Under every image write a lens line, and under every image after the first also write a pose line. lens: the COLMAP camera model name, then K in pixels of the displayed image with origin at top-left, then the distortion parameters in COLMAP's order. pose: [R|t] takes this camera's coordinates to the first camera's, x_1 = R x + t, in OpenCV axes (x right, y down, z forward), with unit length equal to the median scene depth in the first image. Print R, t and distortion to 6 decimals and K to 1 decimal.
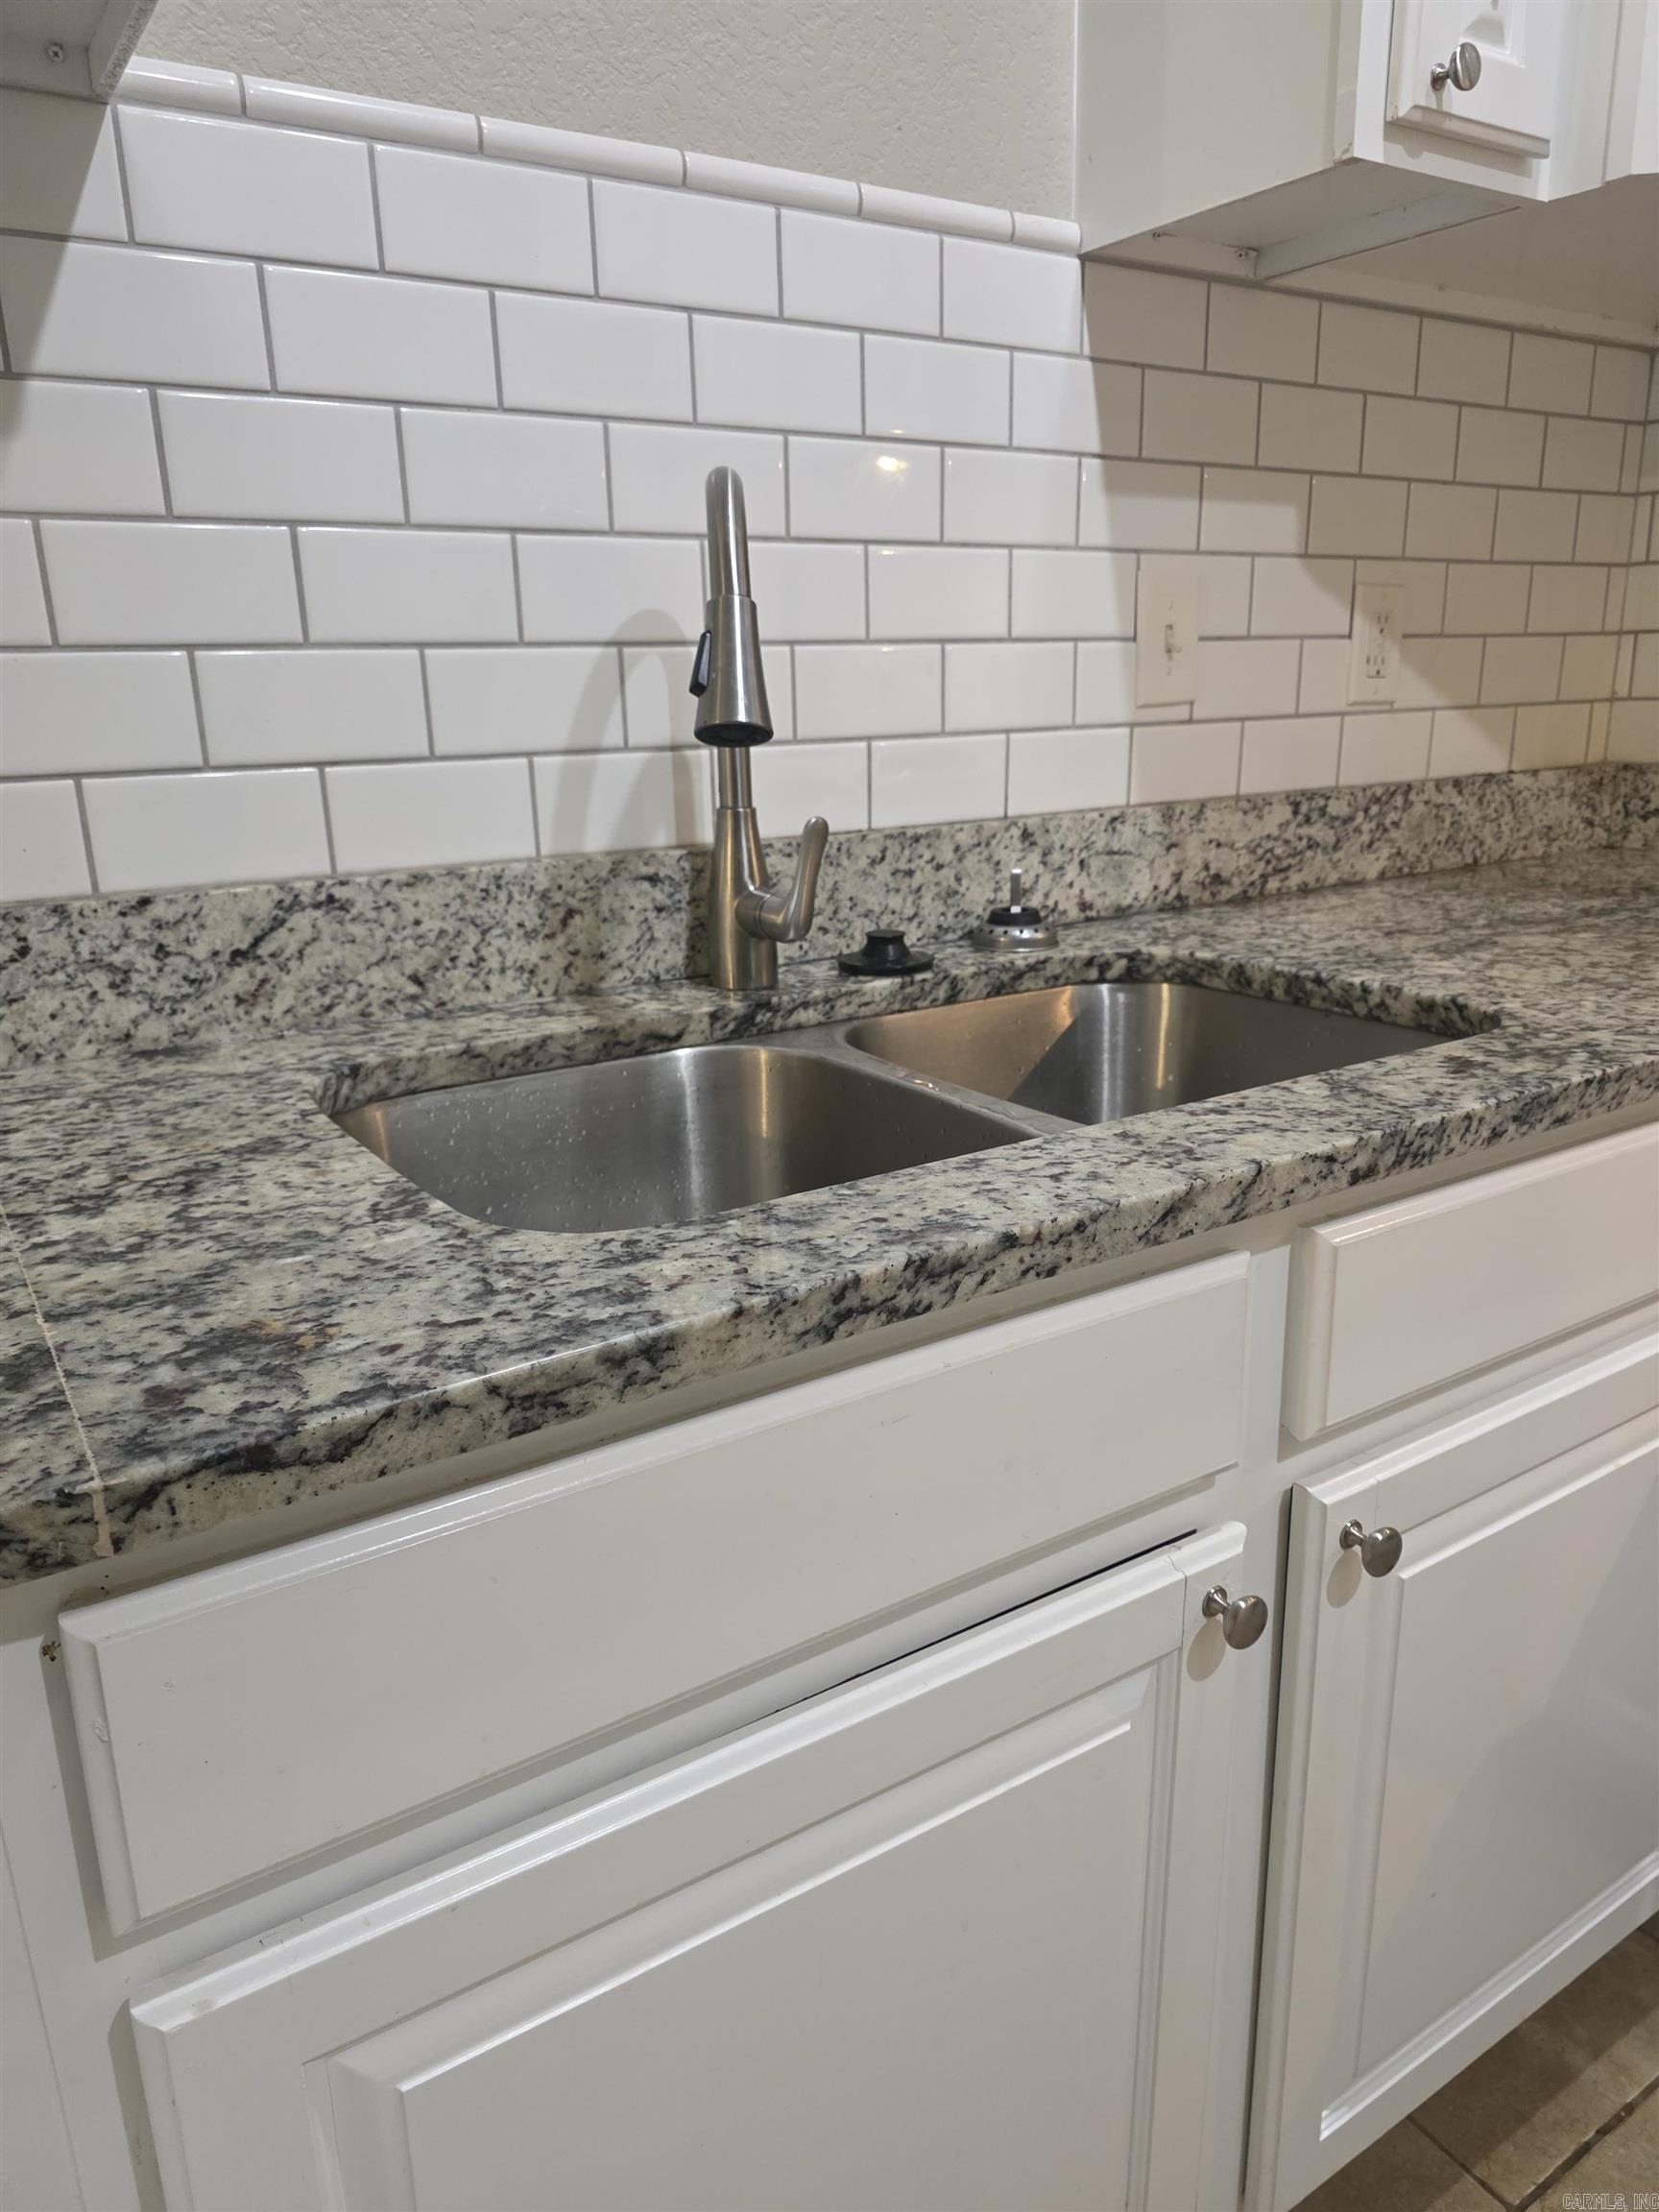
lens RADIAL K [[1480.8, 0, 832.6], [0, 1480.8, 1119.5], [0, 0, 1]] dist [0.065569, -0.062467]
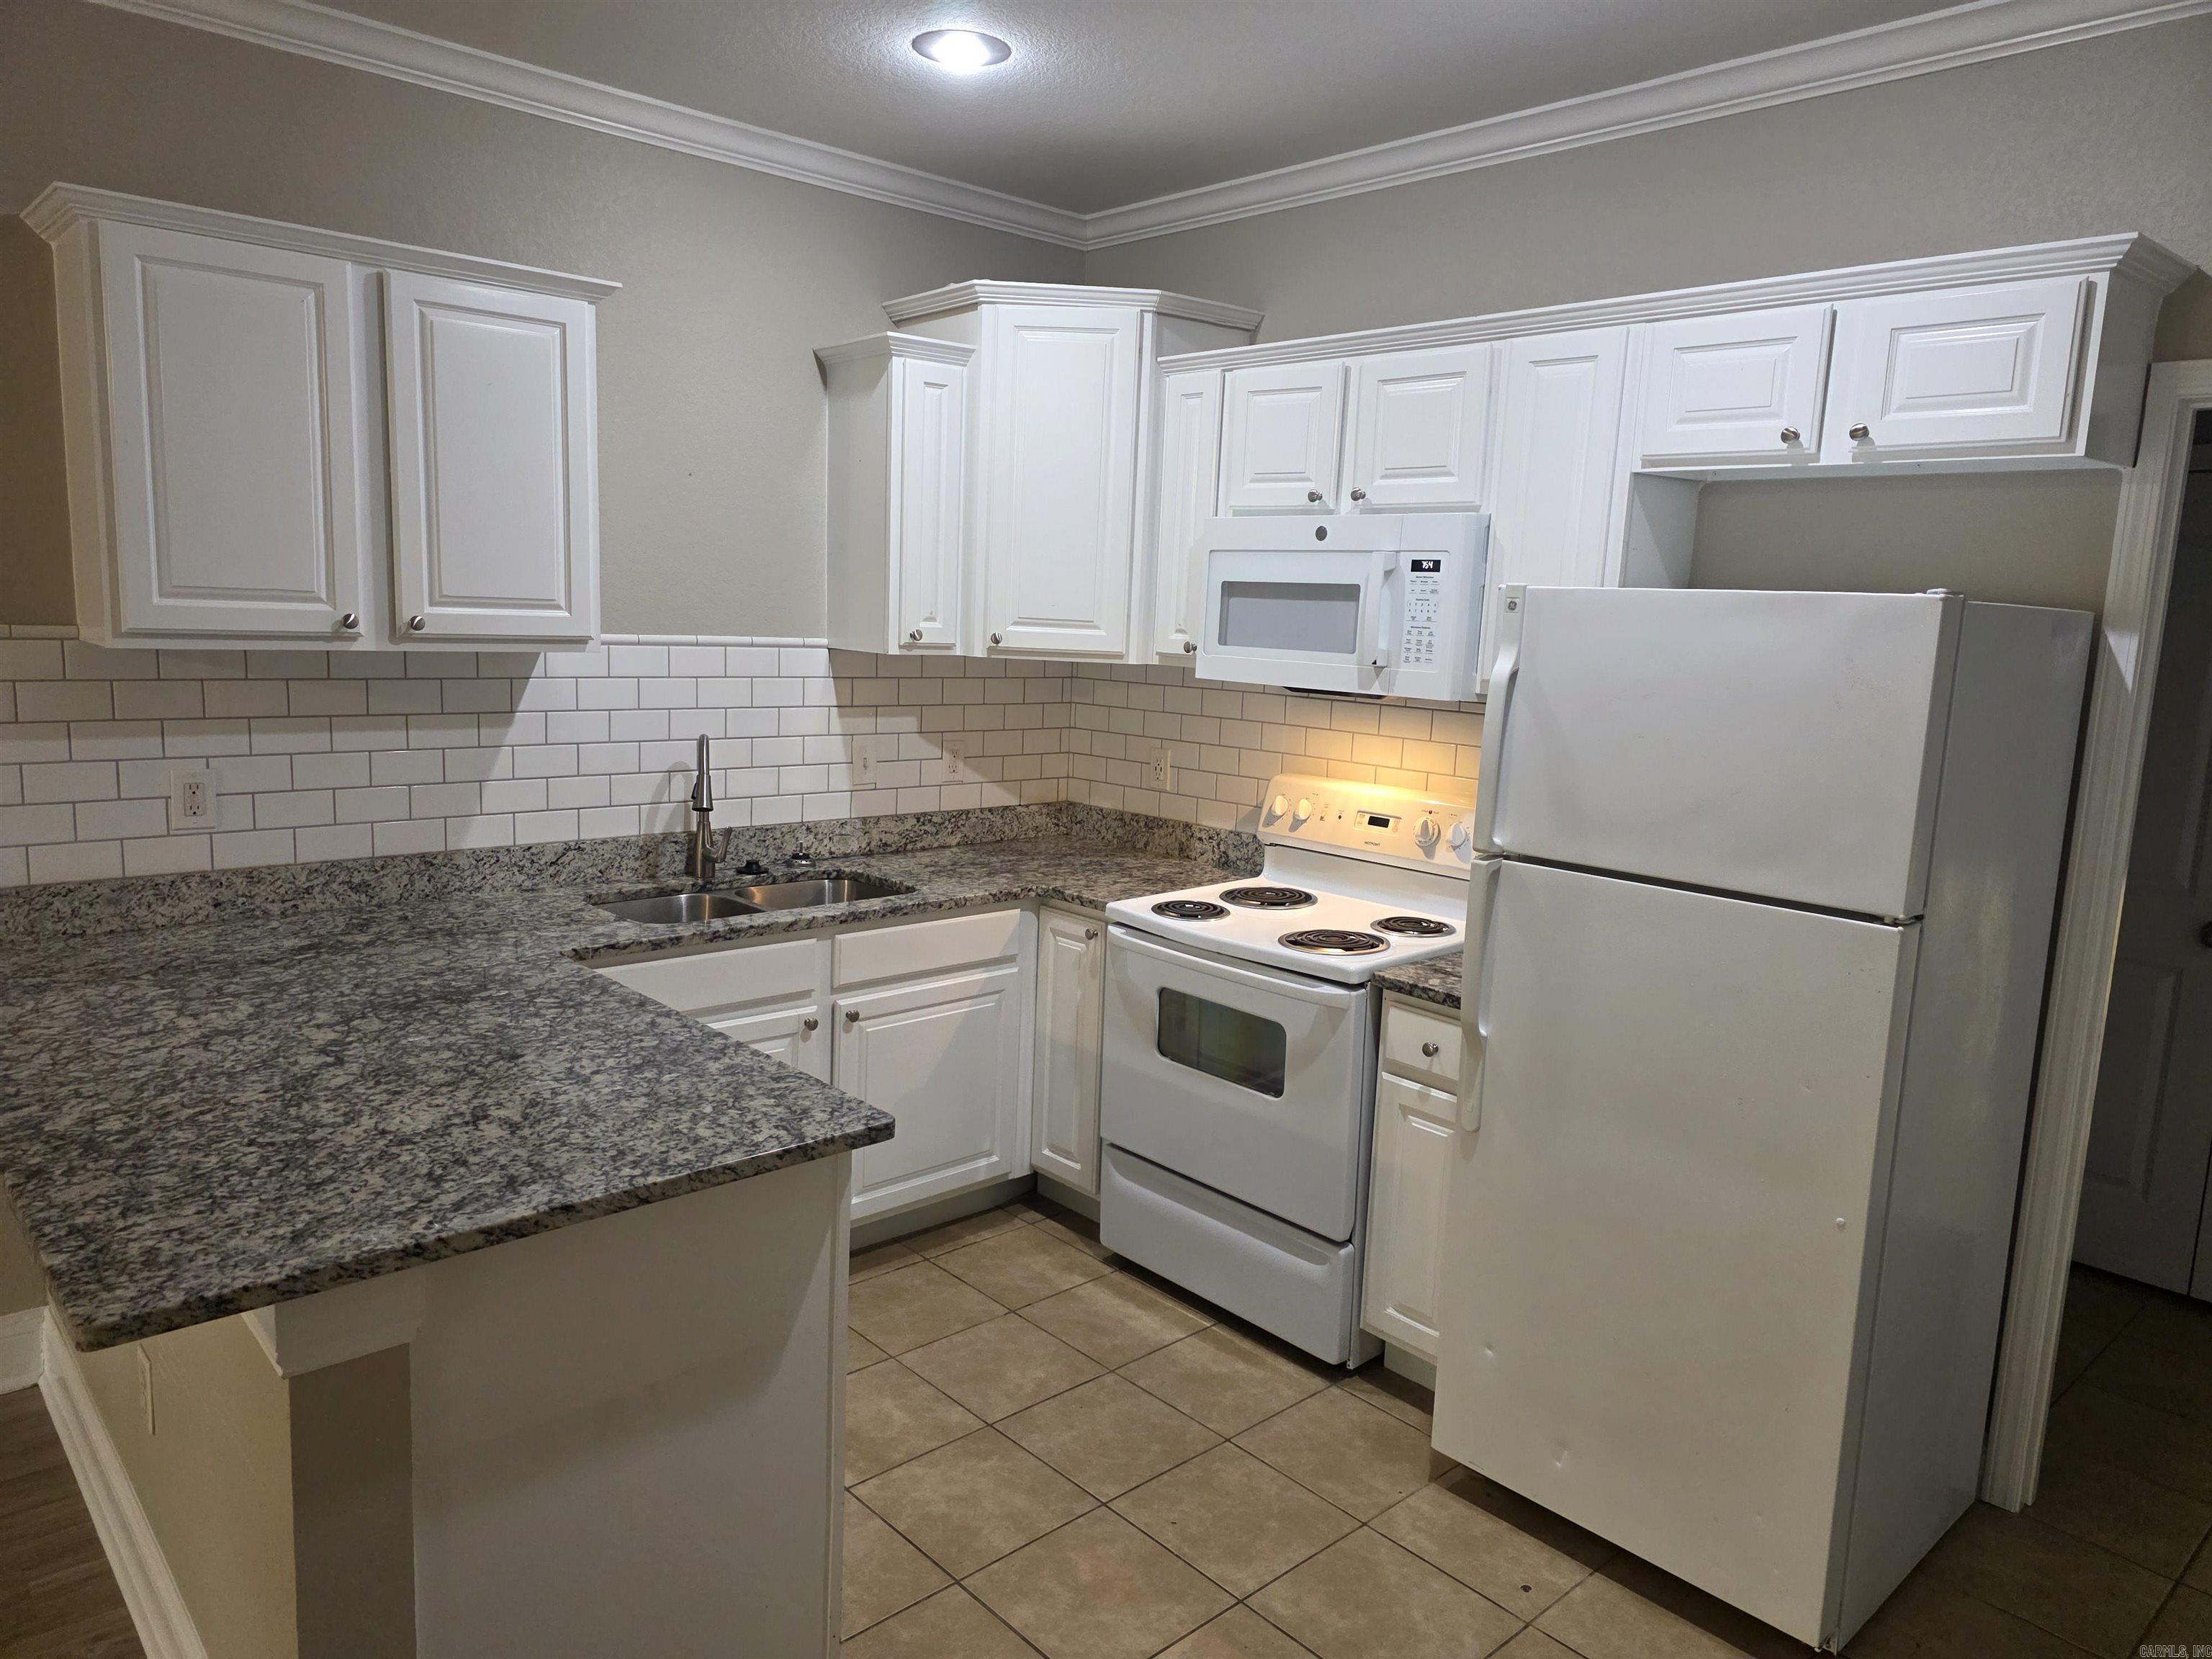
lens RADIAL K [[1480.8, 0, 1100.4], [0, 1480.8, 817.3], [0, 0, 1]] dist [0.065569, -0.062467]
pose [[0.982857, 0.039812, 0.180022, 0.192604], [-0.014290, 0.989920, -0.140903, 0.216256], [-0.183817, 0.135915, 0.973518, -2.224497]]
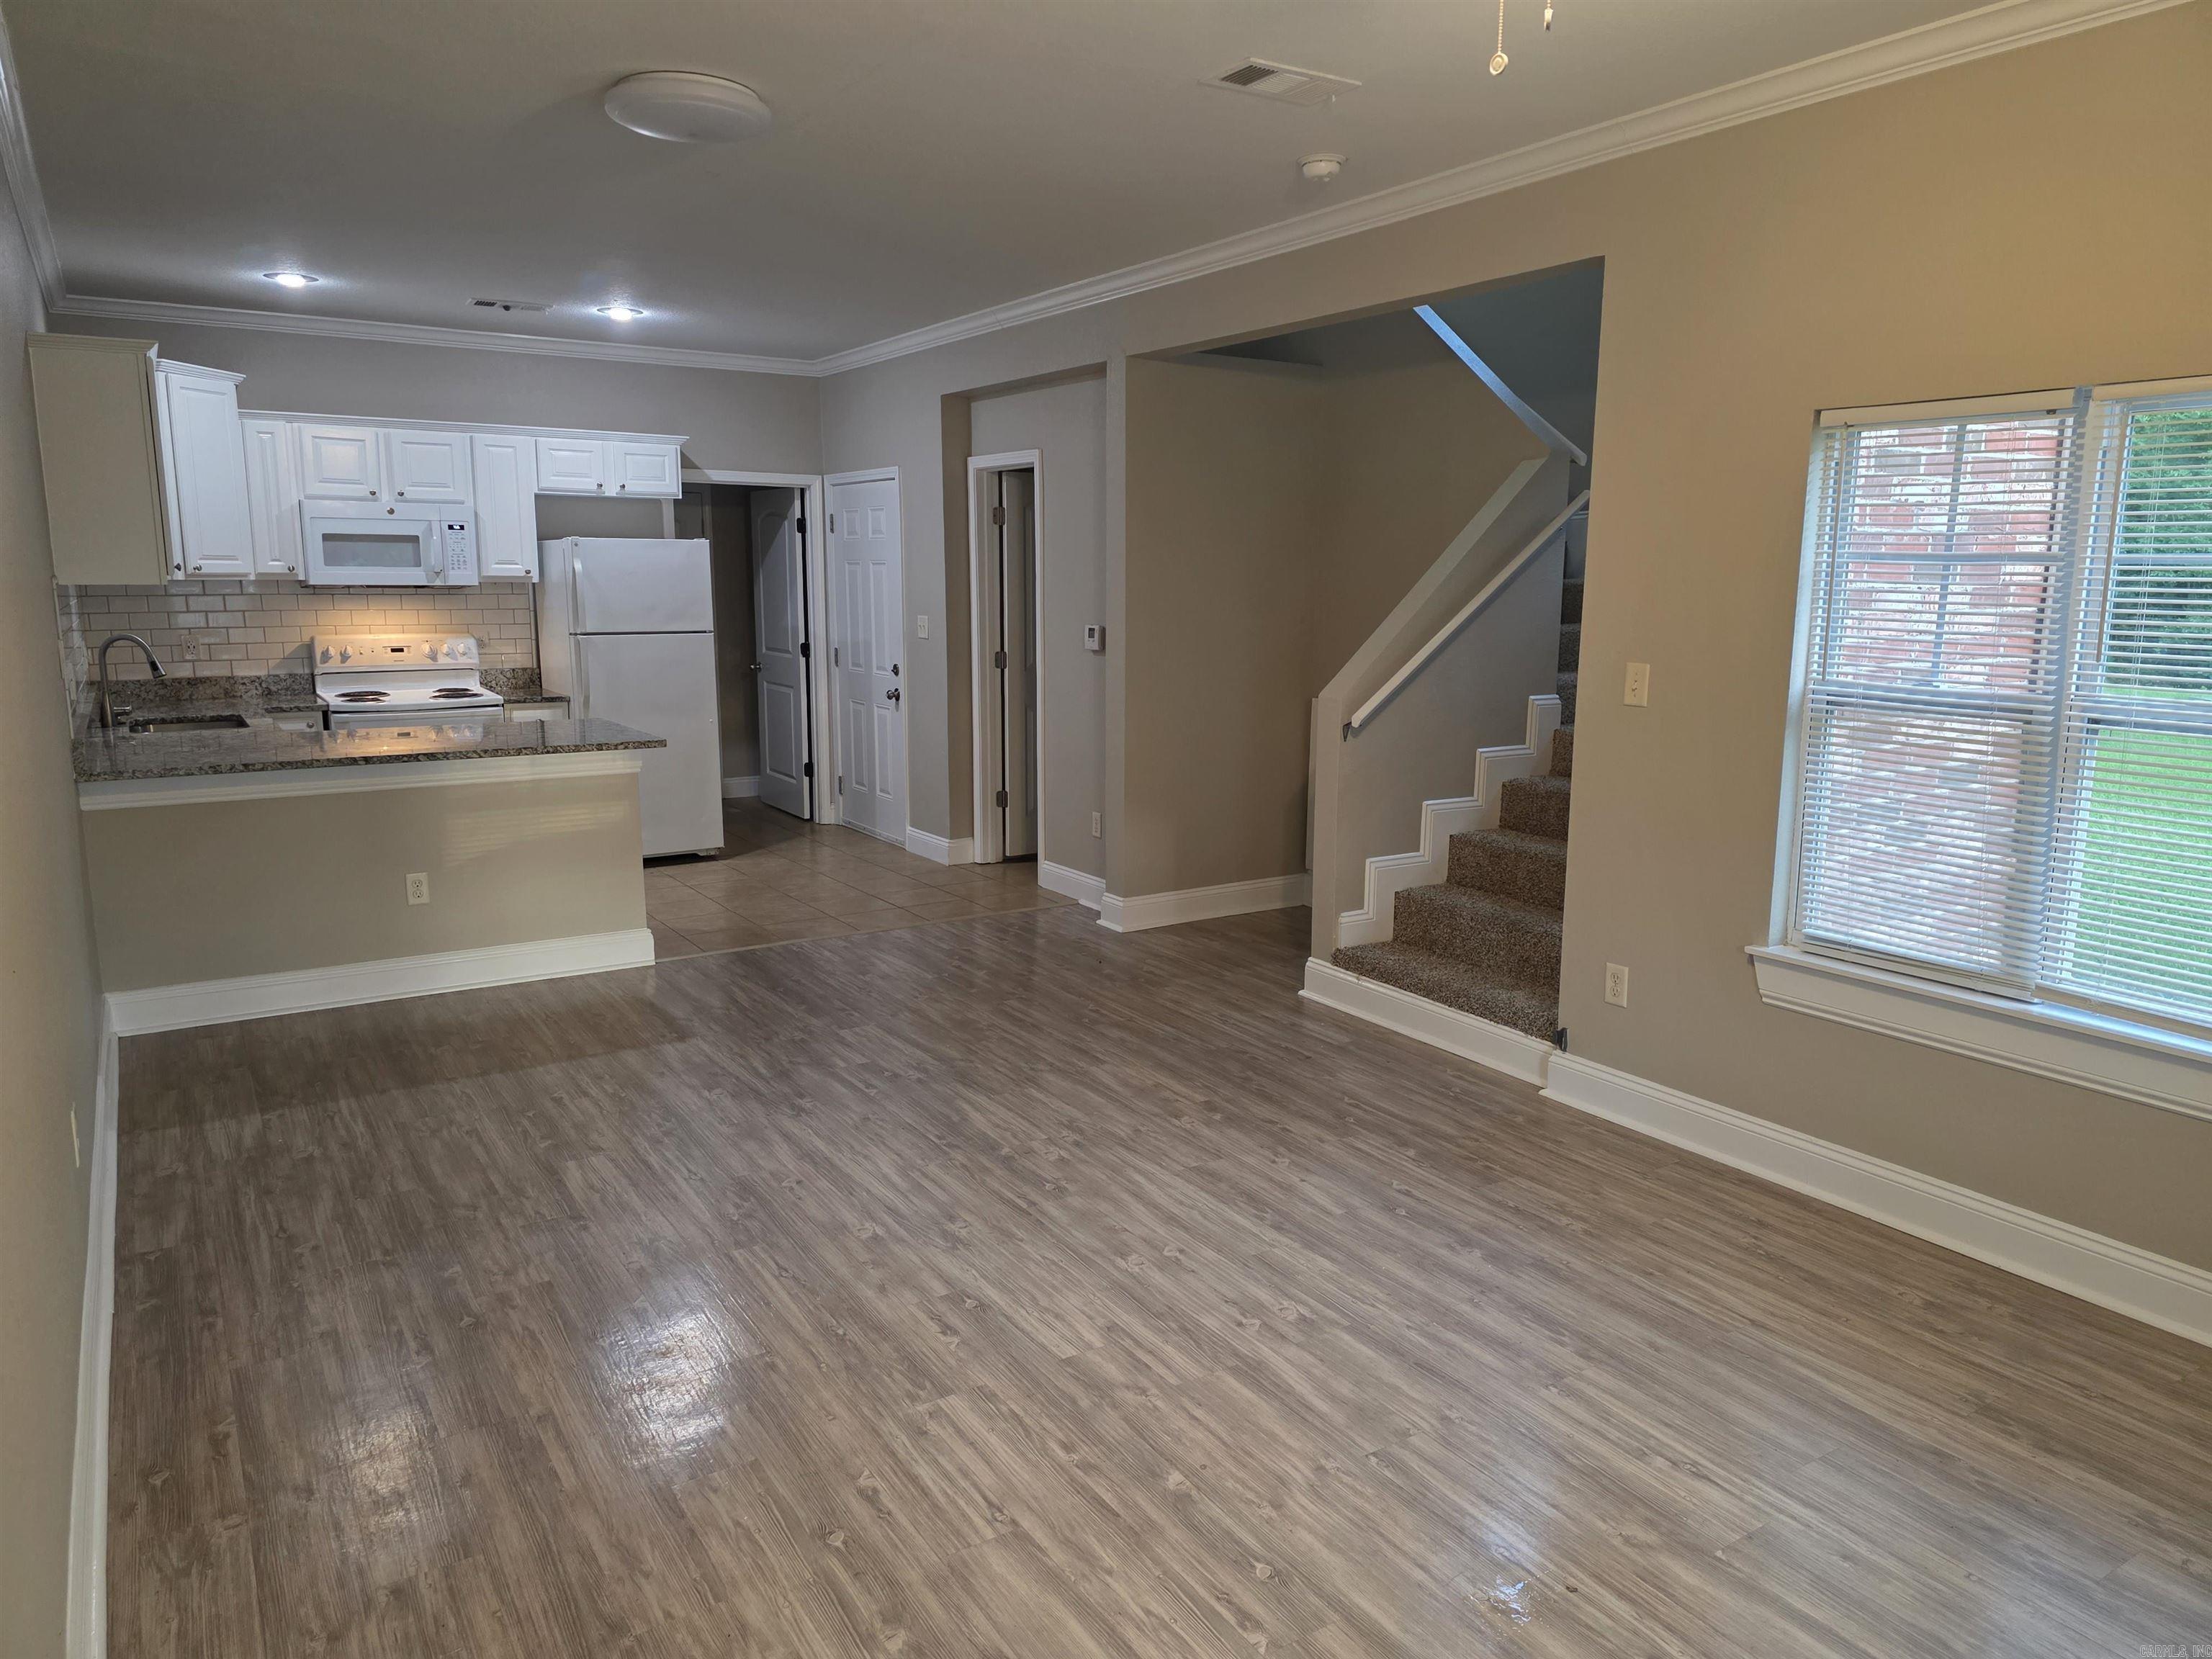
lens RADIAL K [[1480.8, 0, 1122.4], [0, 1480.8, 816.9], [0, 0, 1]] dist [0.065569, -0.062467]
pose [[-0.012540, -0.137298, 0.990450, -5.068608], [0.282316, 0.949742, 0.135230, 0.463608], [-0.959239, 0.281316, 0.026851, -2.274414]]
